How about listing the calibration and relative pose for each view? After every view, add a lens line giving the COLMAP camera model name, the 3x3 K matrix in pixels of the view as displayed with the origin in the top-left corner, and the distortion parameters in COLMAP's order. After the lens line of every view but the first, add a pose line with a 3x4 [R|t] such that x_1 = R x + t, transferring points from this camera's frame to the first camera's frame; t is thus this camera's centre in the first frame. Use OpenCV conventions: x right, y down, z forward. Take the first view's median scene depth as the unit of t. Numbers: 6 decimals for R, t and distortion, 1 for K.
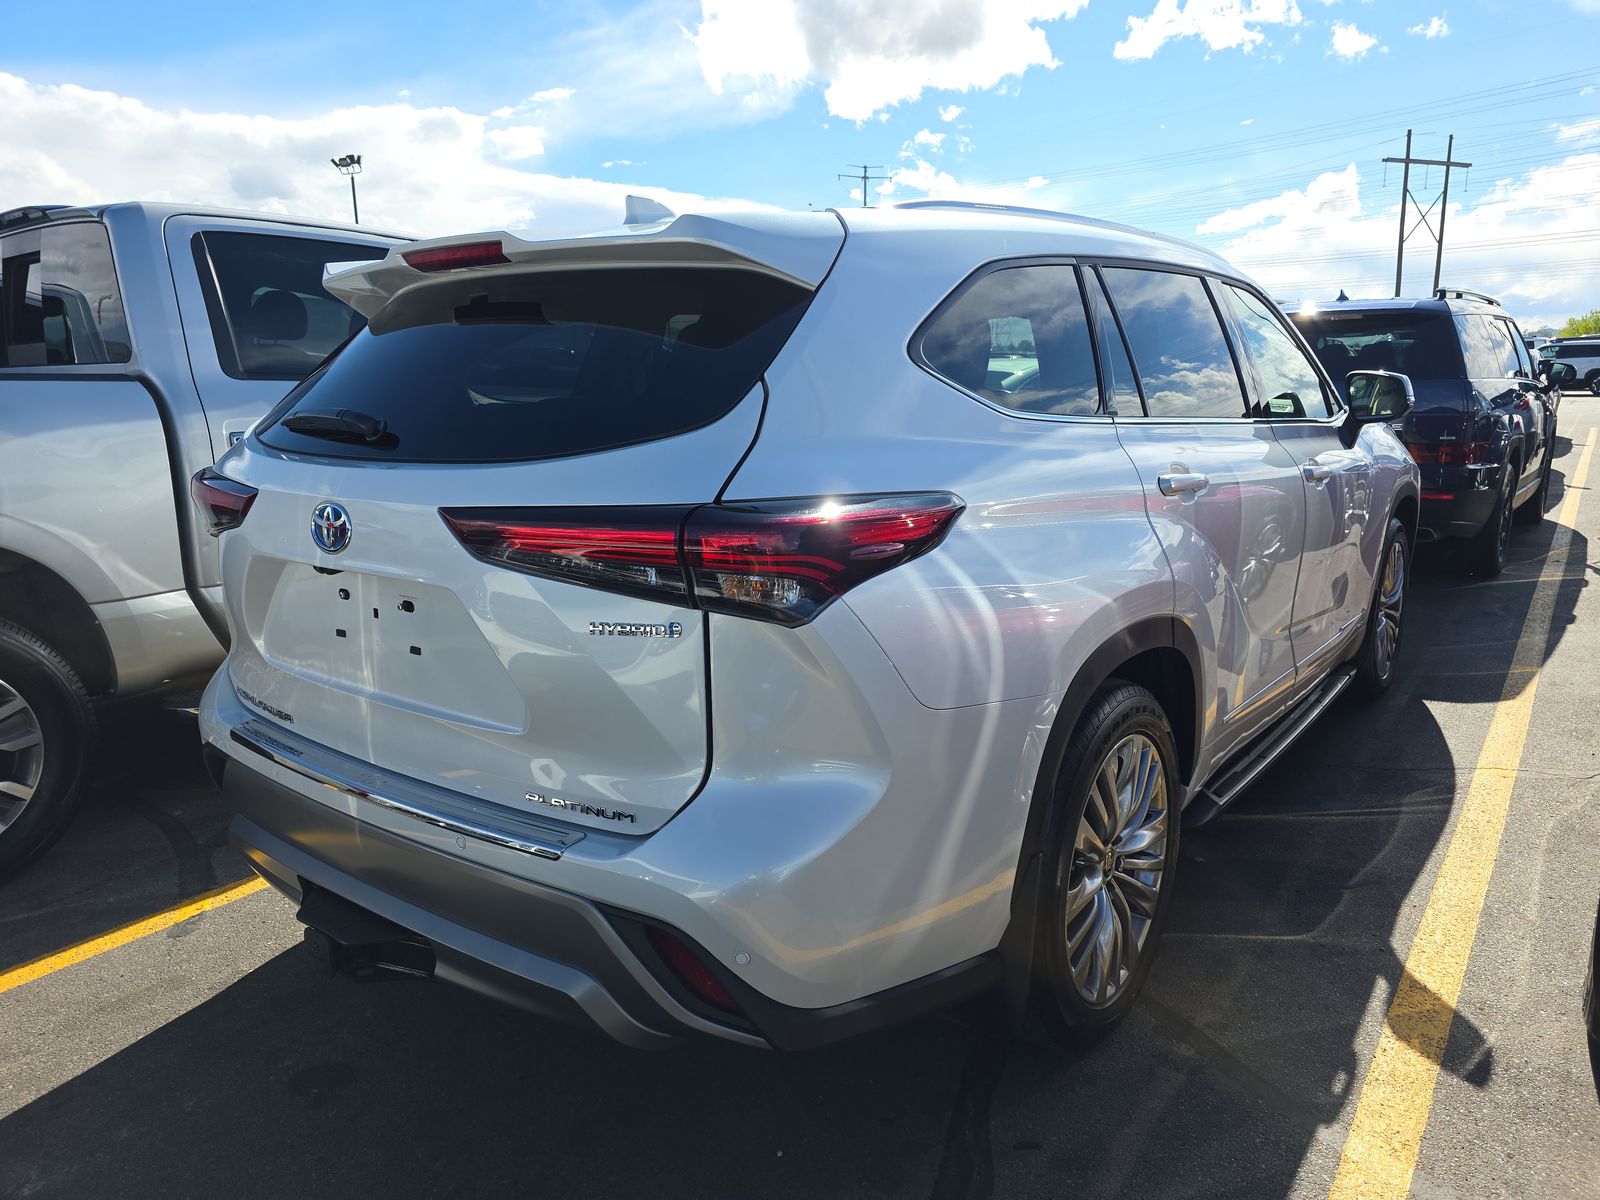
lens RADIAL K [[1229.6, 0, 800.0], [0, 1229.6, 600.0], [0, 0, 1]] dist [0.000910, -0.001169]
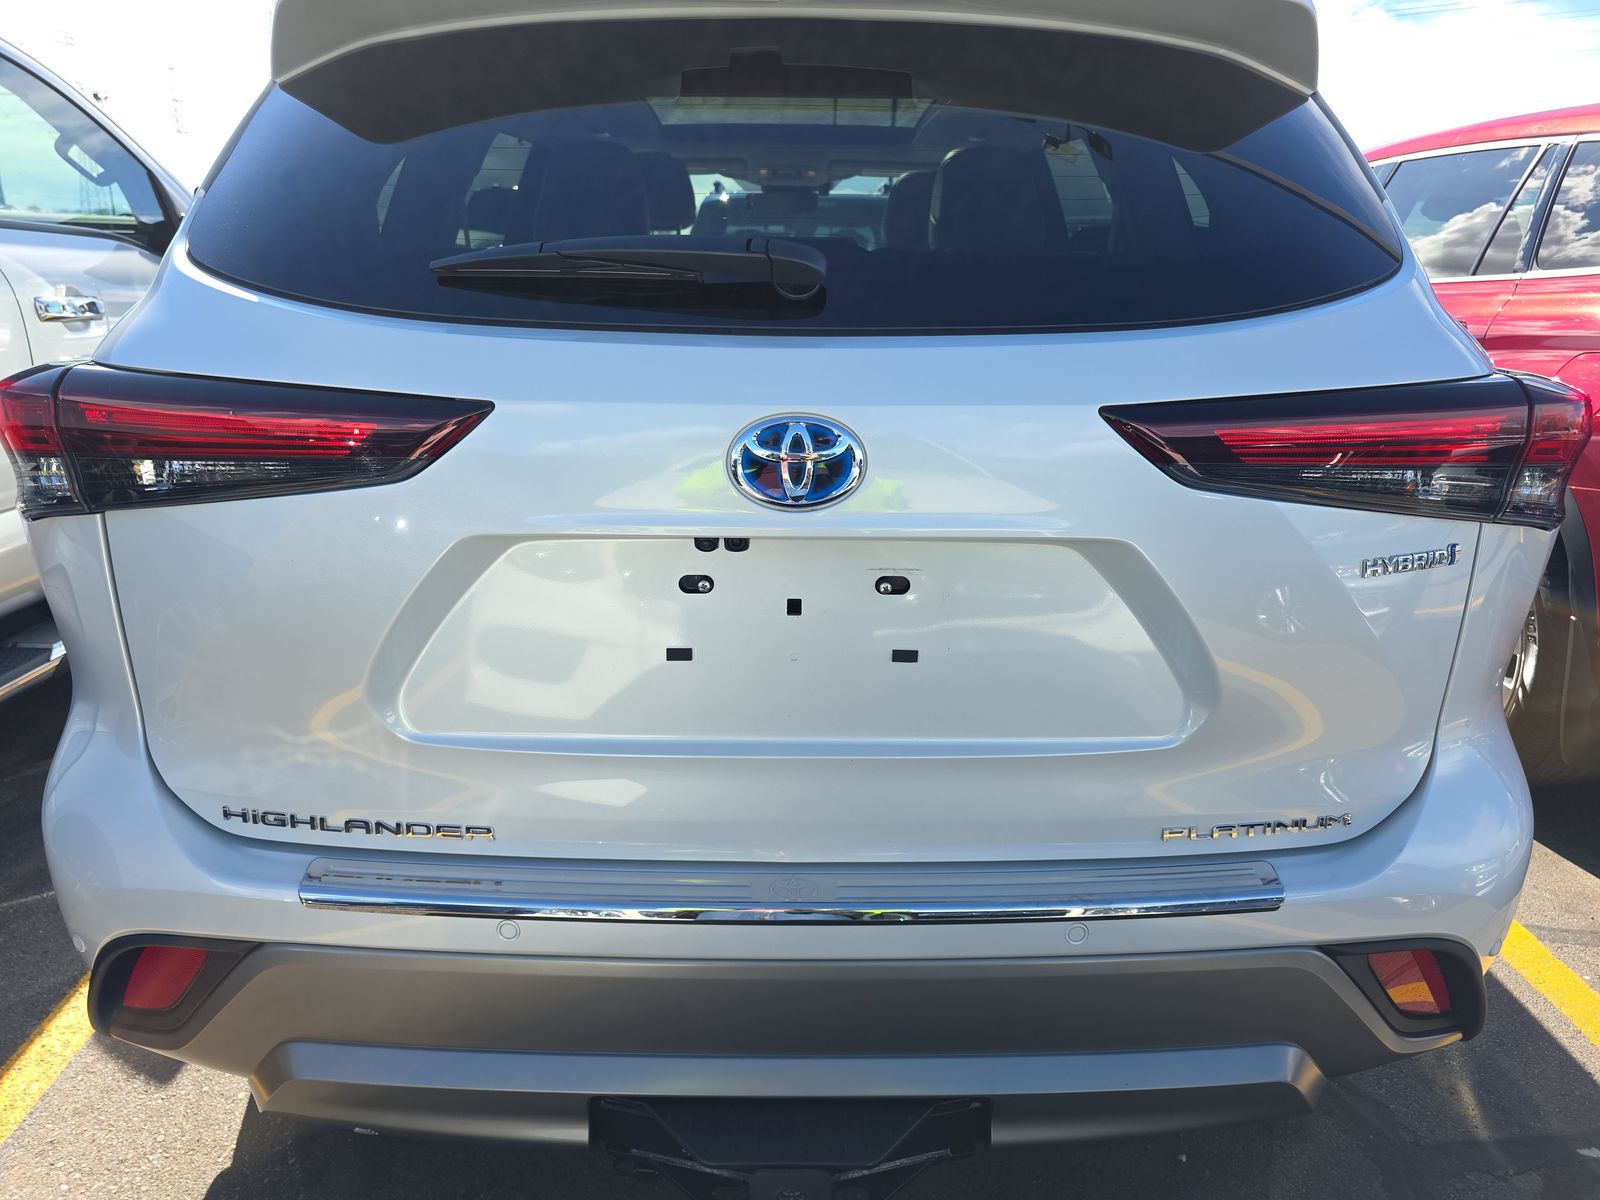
lens RADIAL K [[1229.6, 0, 800.0], [0, 1229.6, 600.0], [0, 0, 1]] dist [0.000910, -0.001169]
pose [[0.754573, -0.188903, 0.628439, -0.743925], [0.092810, 0.978765, 0.182770, -0.100260], [-0.649620, -0.079588, 0.756082, 0.624618]]
